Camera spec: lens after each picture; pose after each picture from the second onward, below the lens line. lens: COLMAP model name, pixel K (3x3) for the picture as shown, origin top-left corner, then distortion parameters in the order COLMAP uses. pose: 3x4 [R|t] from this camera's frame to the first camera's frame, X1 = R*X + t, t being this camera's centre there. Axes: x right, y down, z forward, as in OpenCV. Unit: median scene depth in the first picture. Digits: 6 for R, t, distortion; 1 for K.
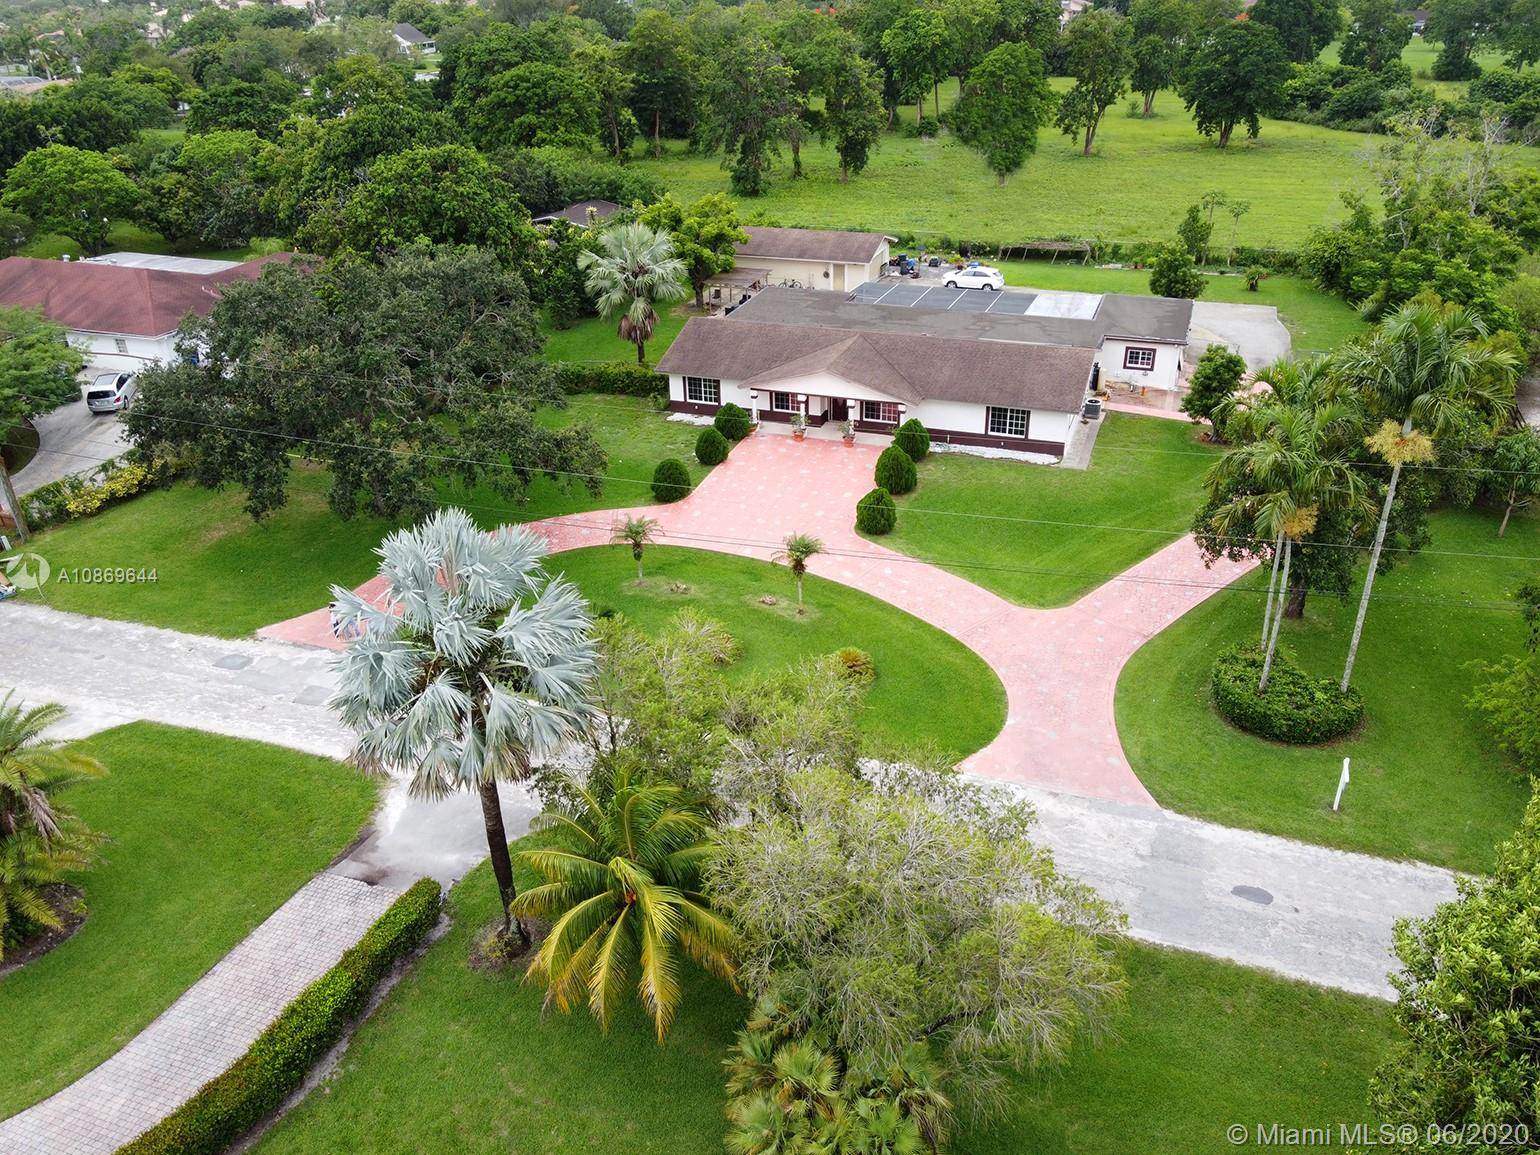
lens RADIAL K [[1174.2, 0, 775.1], [0, 1174.2, 582.9], [0, 0, 1]] dist [0.020256, -0.003318]
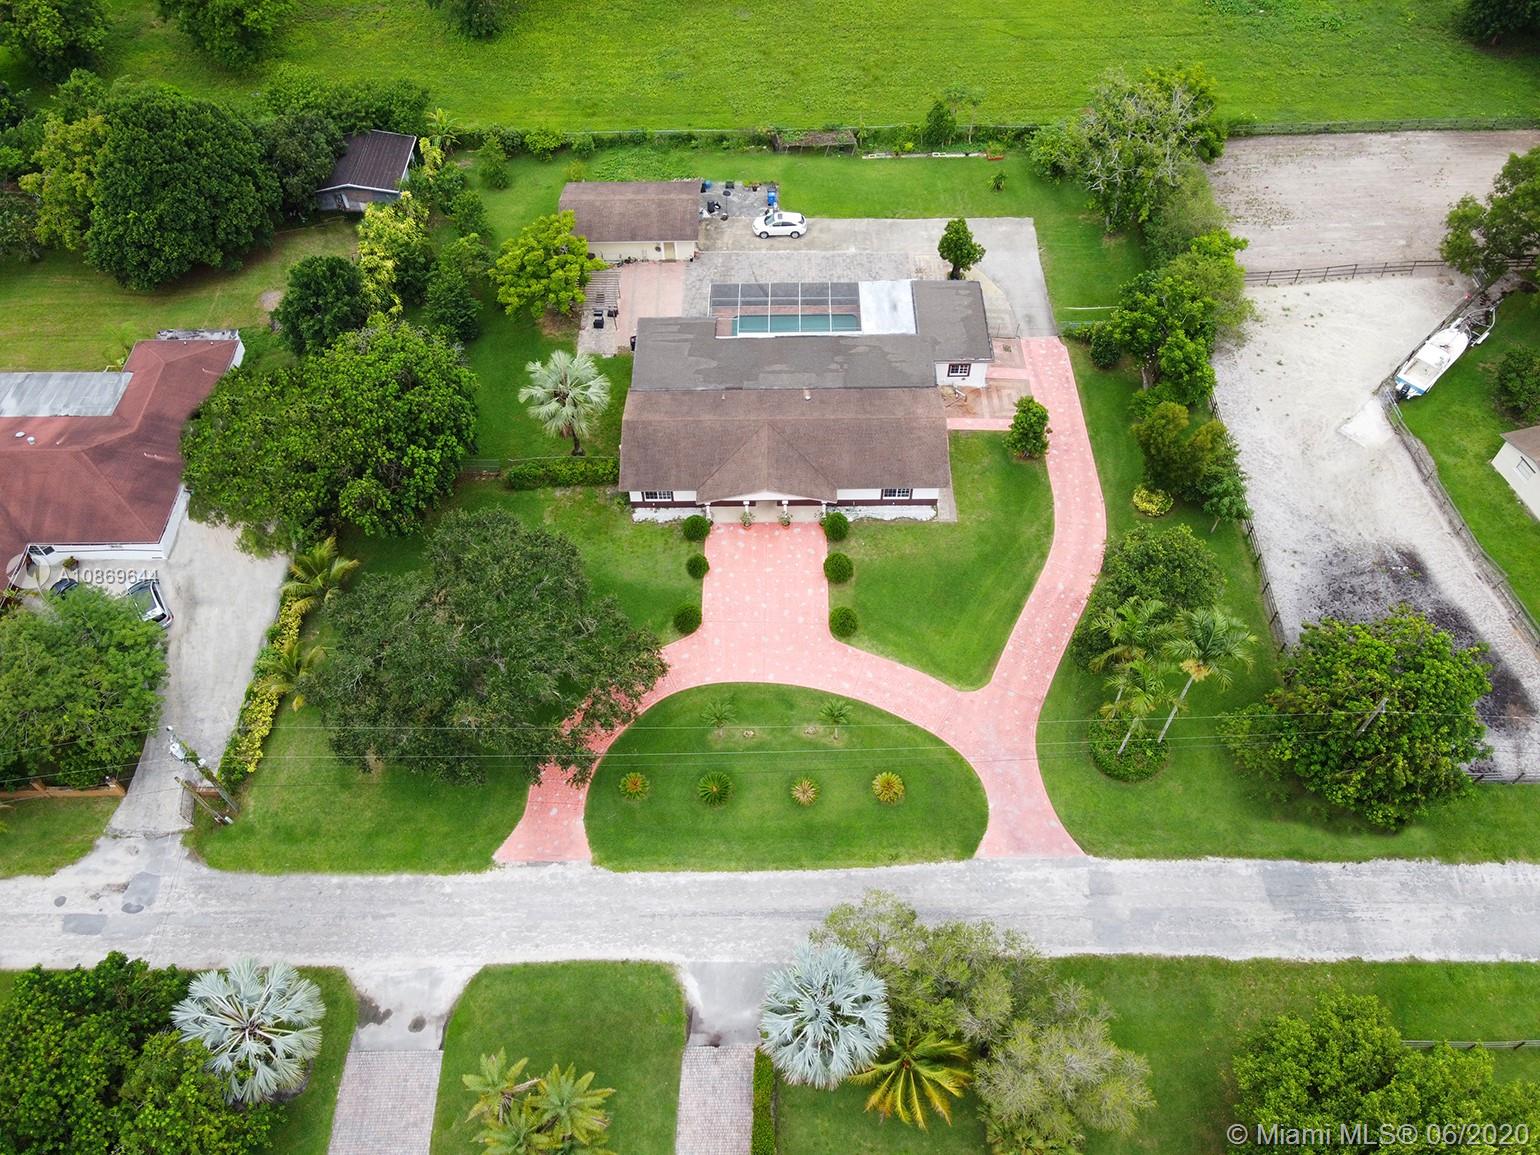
lens RADIAL K [[1174.2, 0, 769.6], [0, 1174.2, 576.3], [0, 0, 1]] dist [0.020256, -0.003318]
pose [[0.940170, -0.268965, 0.209137, -0.236414], [0.155896, 0.885415, 0.437878, -0.619206], [-0.302947, -0.379076, 0.874371, -0.183297]]
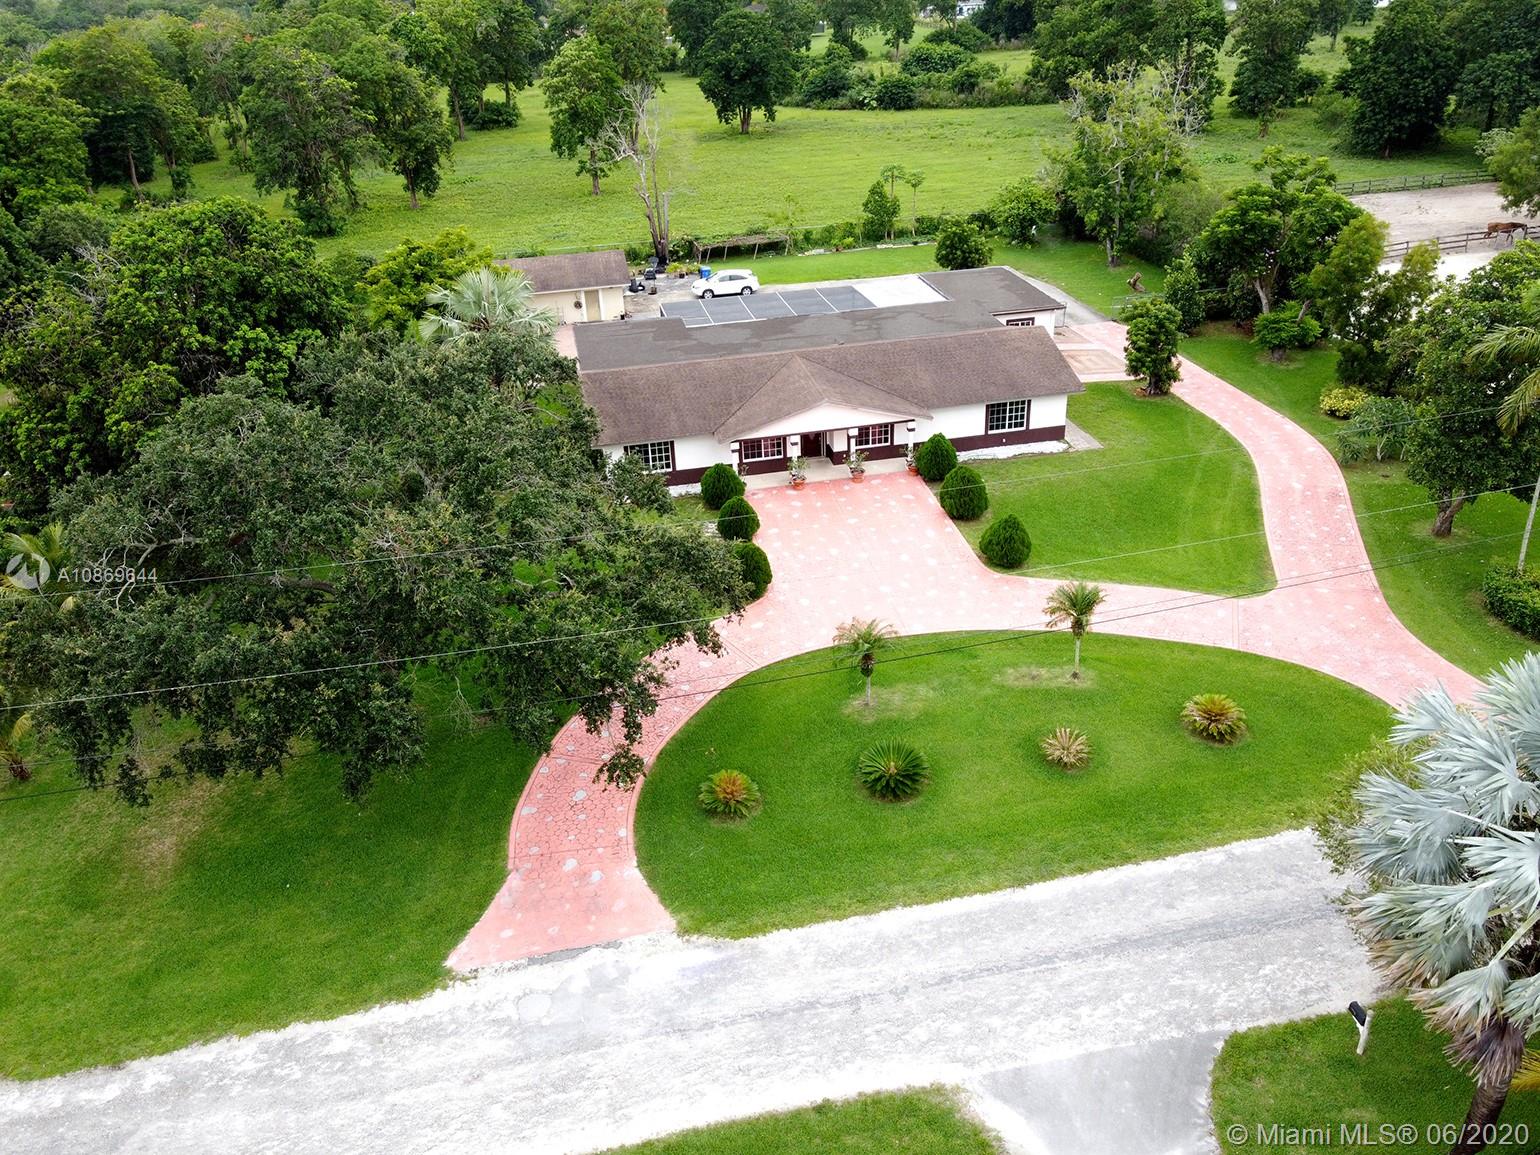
lens RADIAL K [[1174.2, 0, 770.4], [0, 1174.2, 578.9], [0, 0, 1]] dist [0.020256, -0.003318]
pose [[0.850608, -0.264022, 0.454706, -0.377537], [0.269733, 0.961438, 0.053669, -0.104059], [-0.451342, 0.076998, 0.889023, 0.250950]]
